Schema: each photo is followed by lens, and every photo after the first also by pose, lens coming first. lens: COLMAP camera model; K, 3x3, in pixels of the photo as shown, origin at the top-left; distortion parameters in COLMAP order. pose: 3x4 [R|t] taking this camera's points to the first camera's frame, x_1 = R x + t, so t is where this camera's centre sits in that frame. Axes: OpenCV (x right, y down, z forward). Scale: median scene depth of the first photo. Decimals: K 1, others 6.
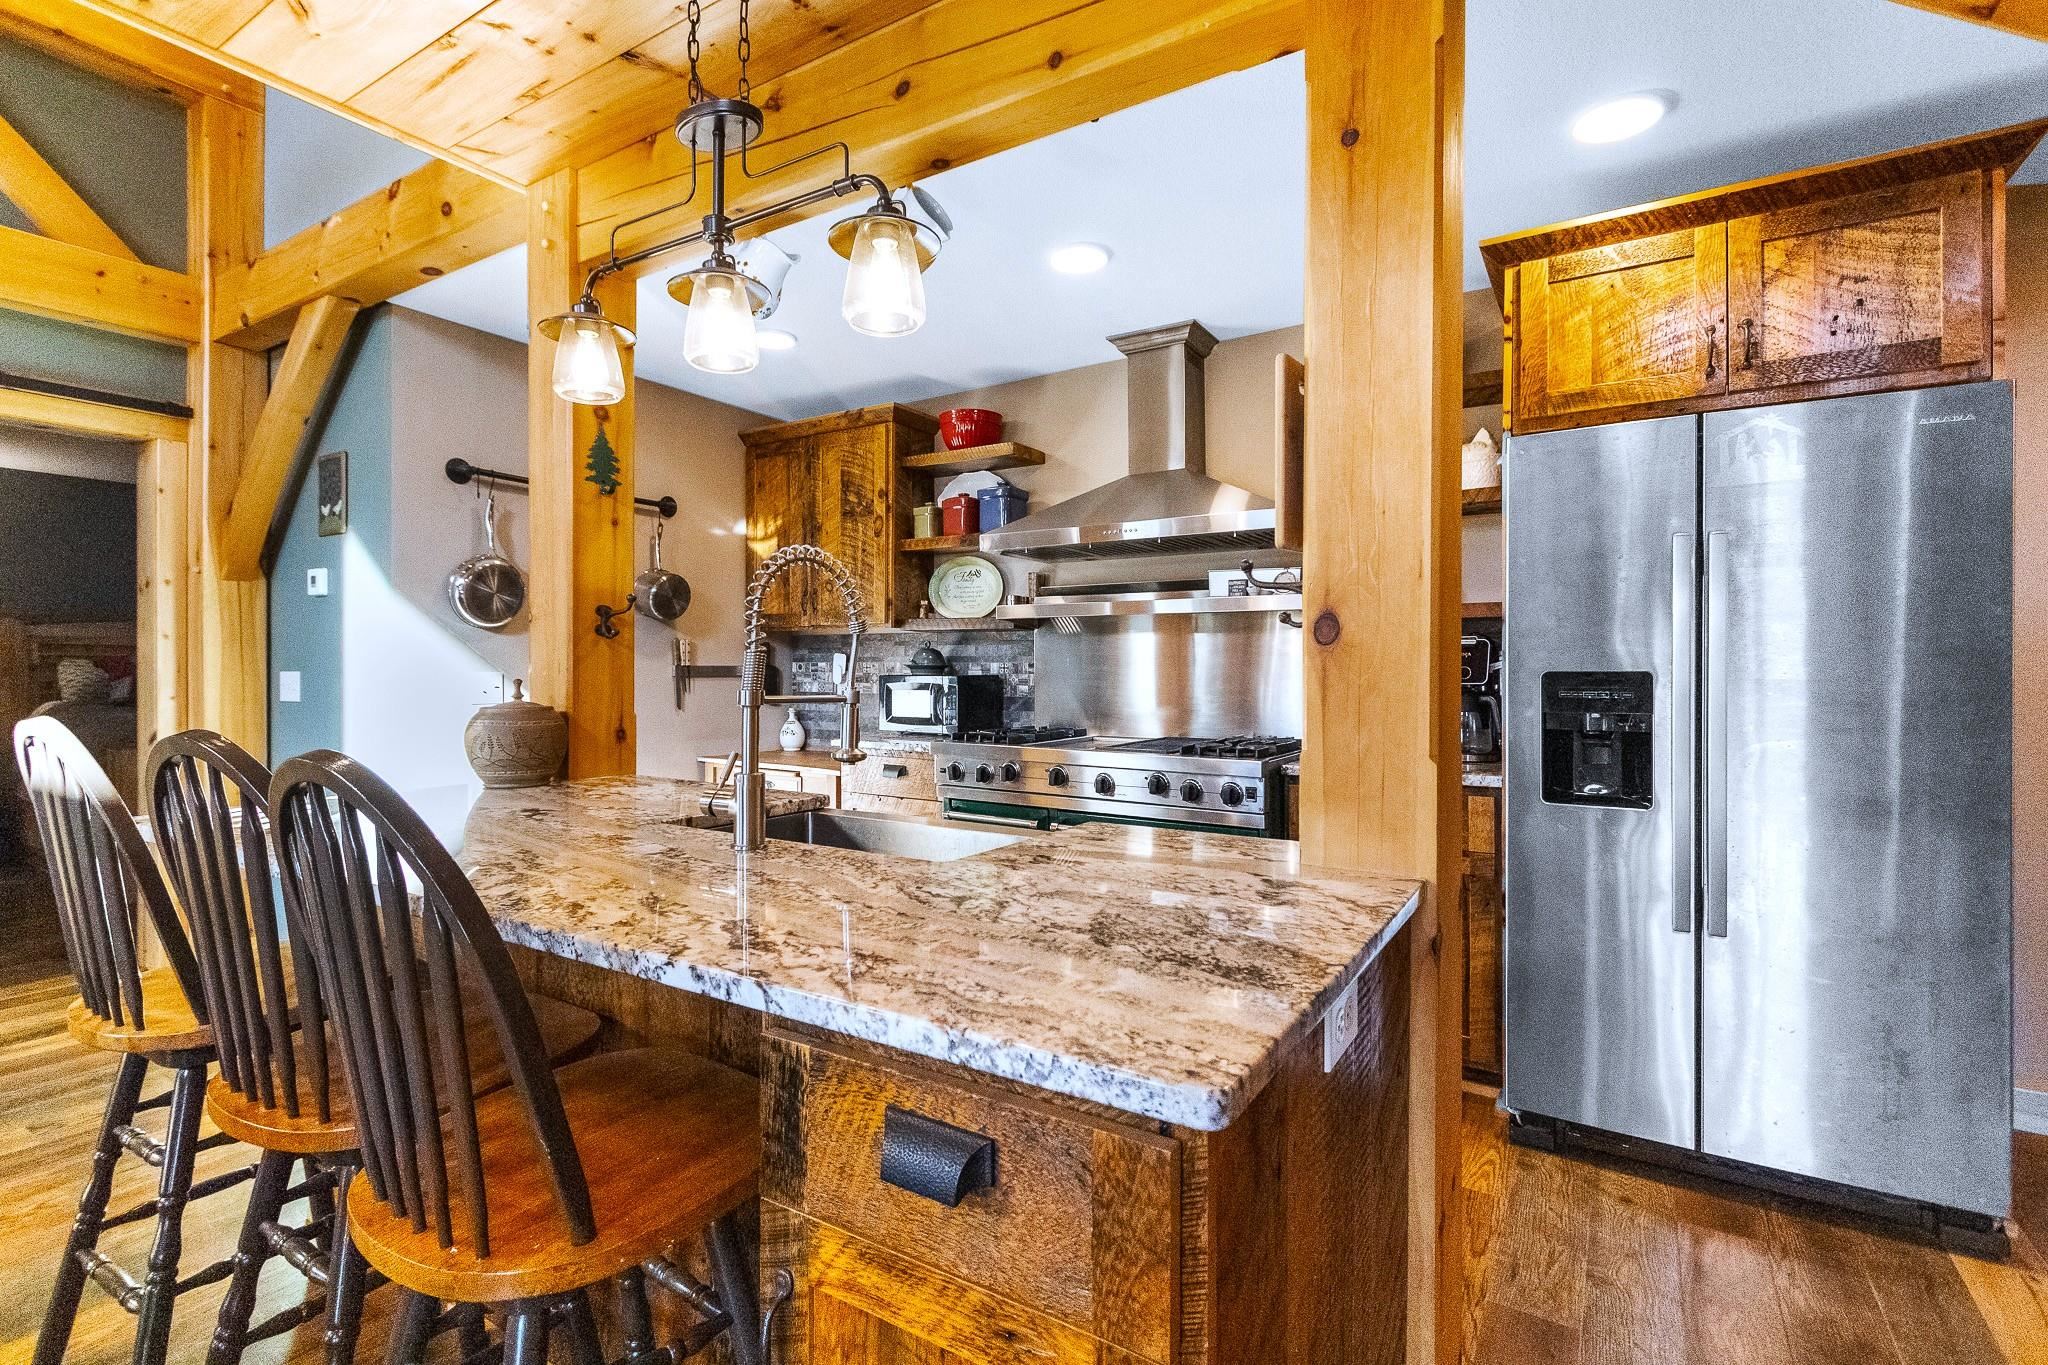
lens RADIAL K [[948.5, 0, 1022.2], [0, 948.5, 674.2], [0, 0, 1]] dist [-0.003401, 0.000435]
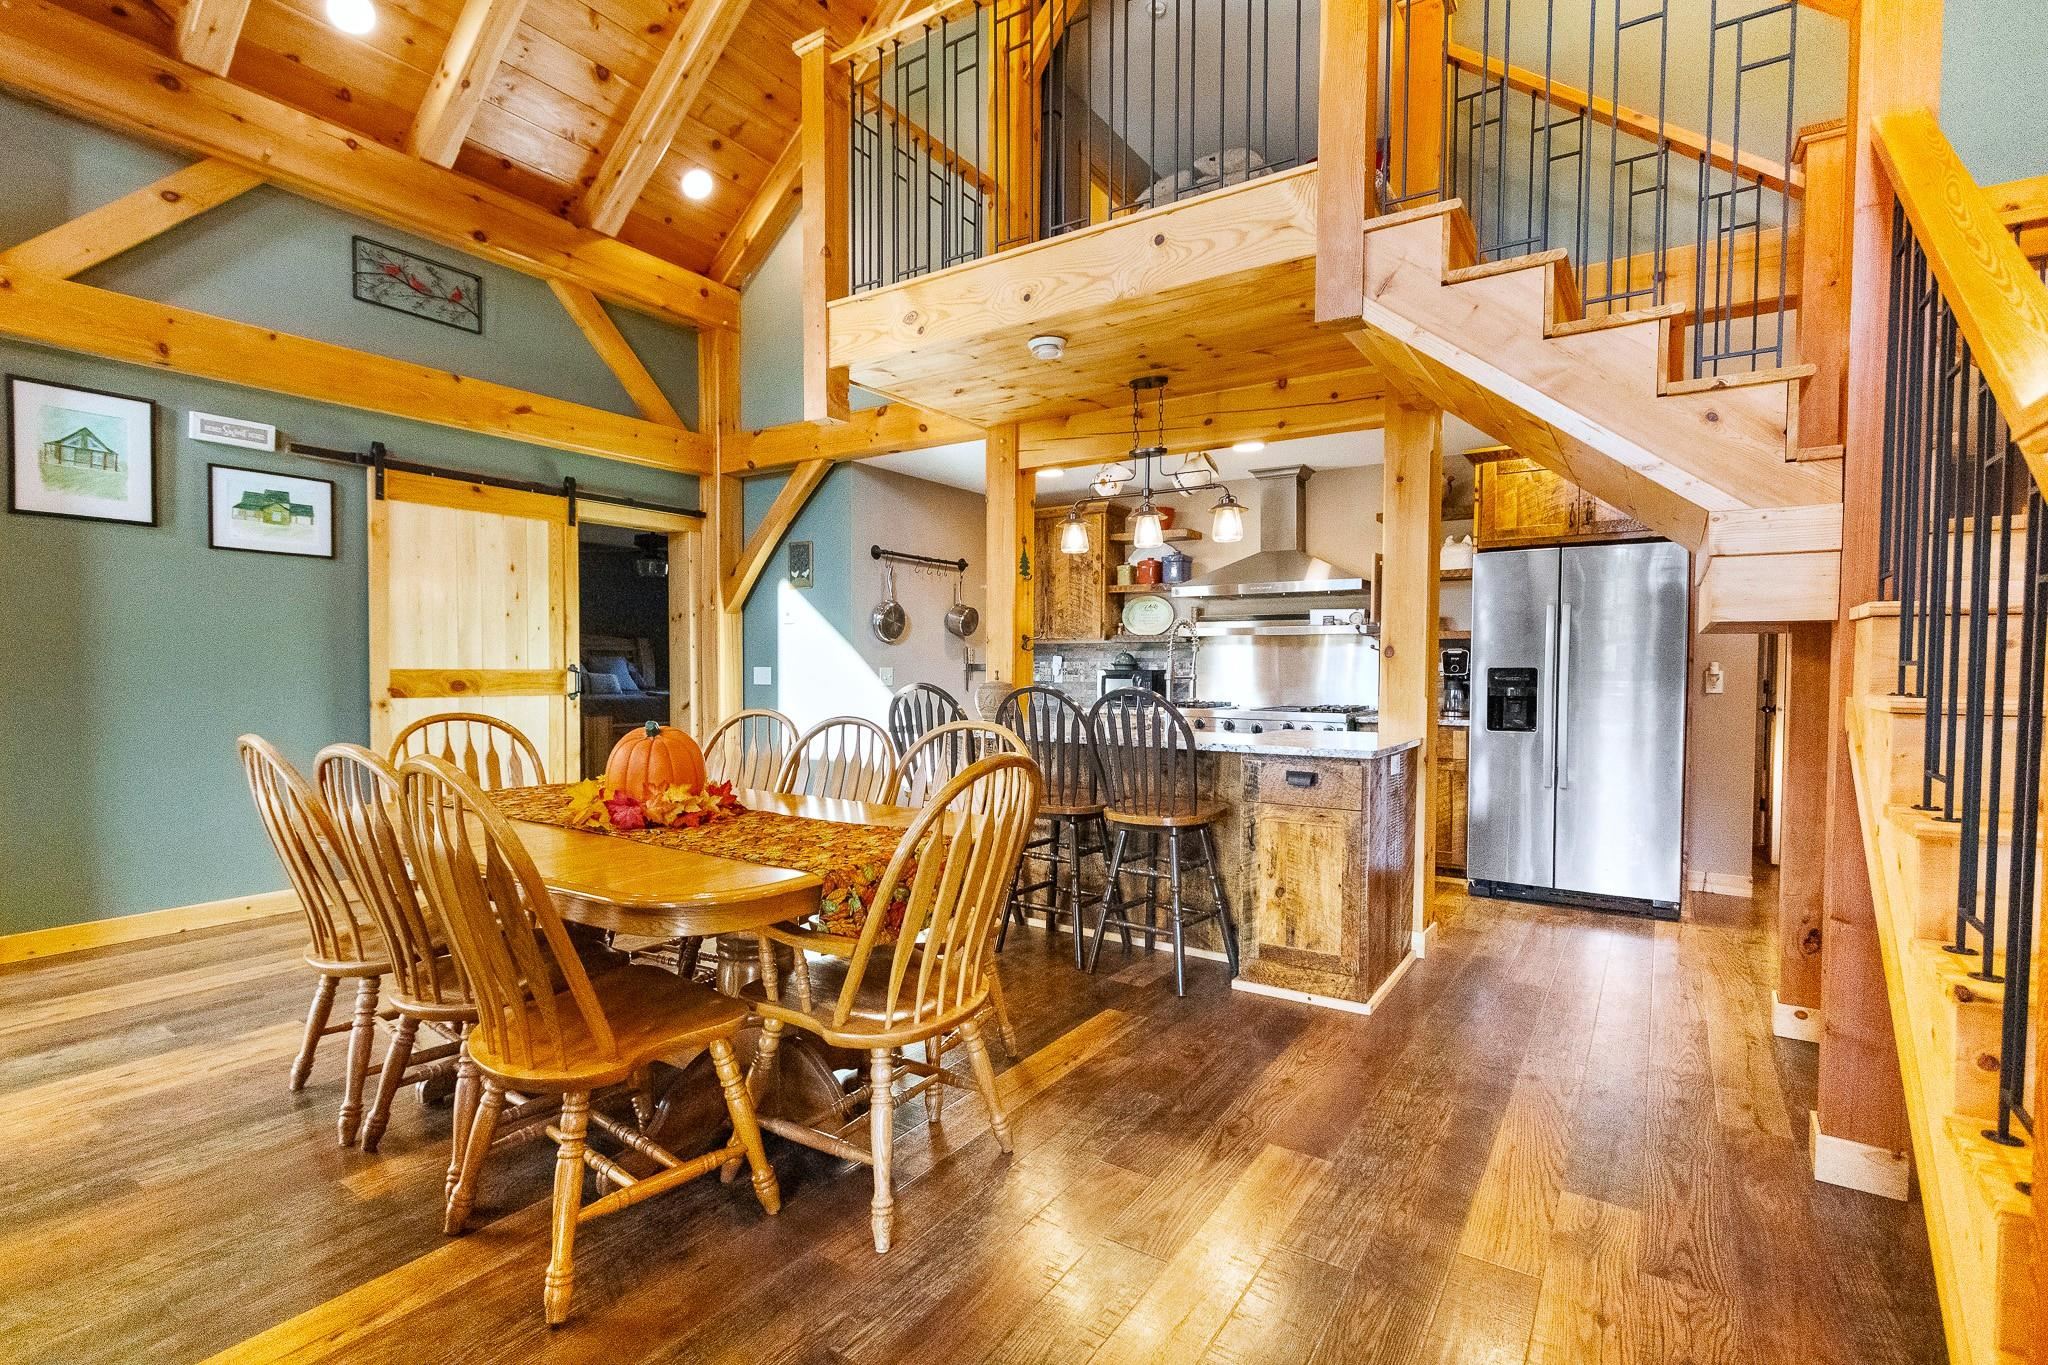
lens RADIAL K [[948.5, 0, 1017.5], [0, 948.5, 702.5], [0, 0, 1]] dist [-0.003401, 0.000435]
pose [[0.999452, 0.002676, -0.032999, -0.264144], [-0.001629, 0.999496, 0.031705, 0.005926], [0.033067, -0.031634, 0.998952, -0.711446]]
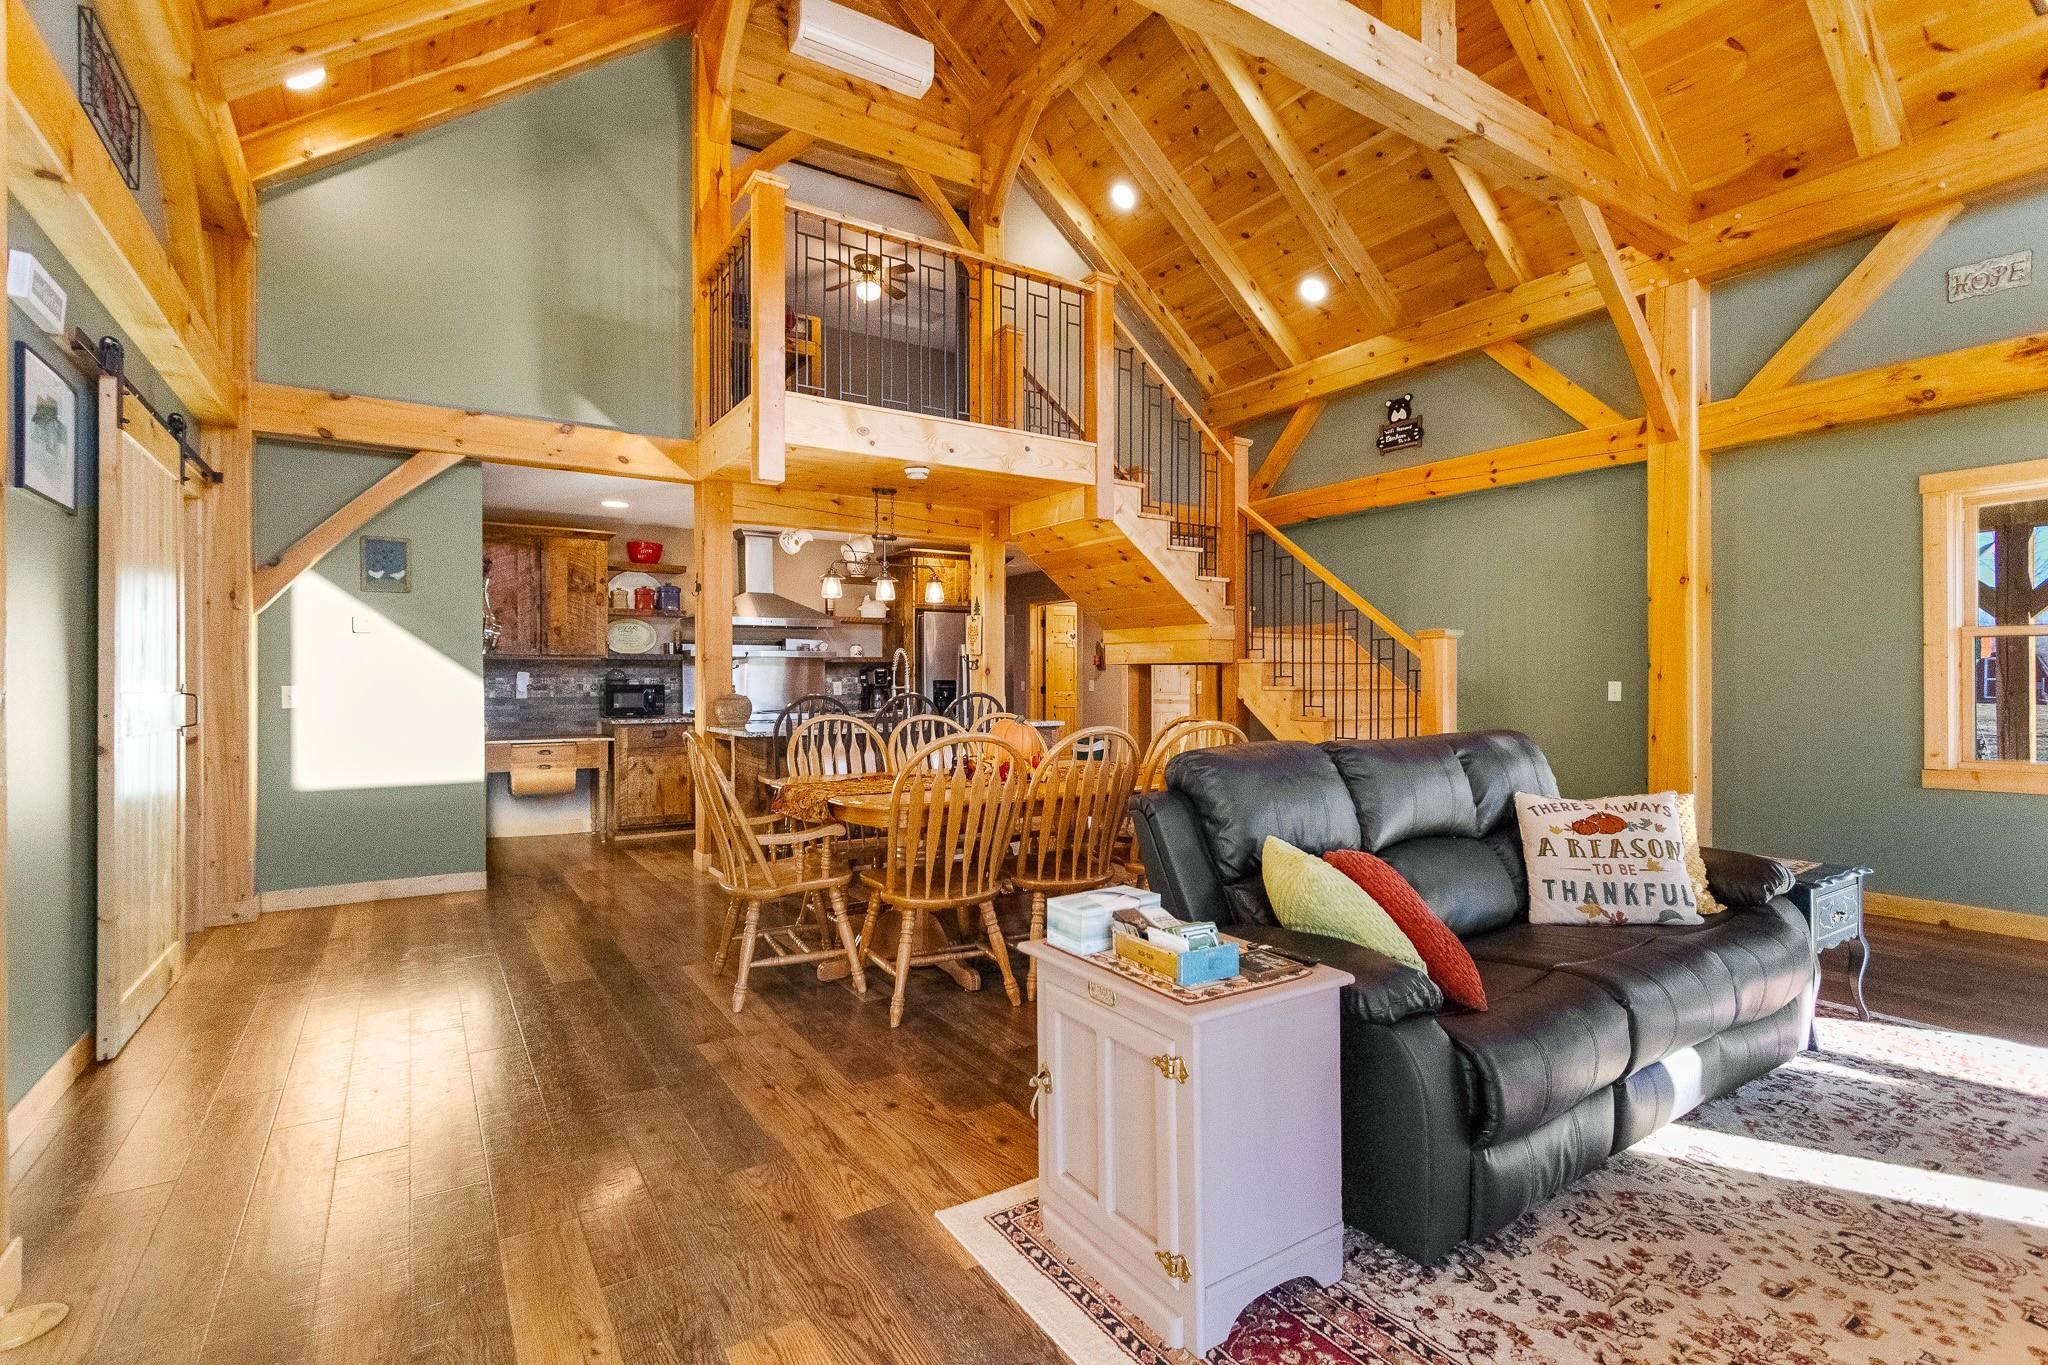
lens RADIAL K [[948.5, 0, 1033.9], [0, 948.5, 679.0], [0, 0, 1]] dist [-0.003401, 0.000435]
pose [[0.423706, -0.001703, 0.905798, -1.588394], [0.009729, 0.999949, -0.002671, 0.001770], [-0.905748, 0.009944, 0.423701, -0.513571]]
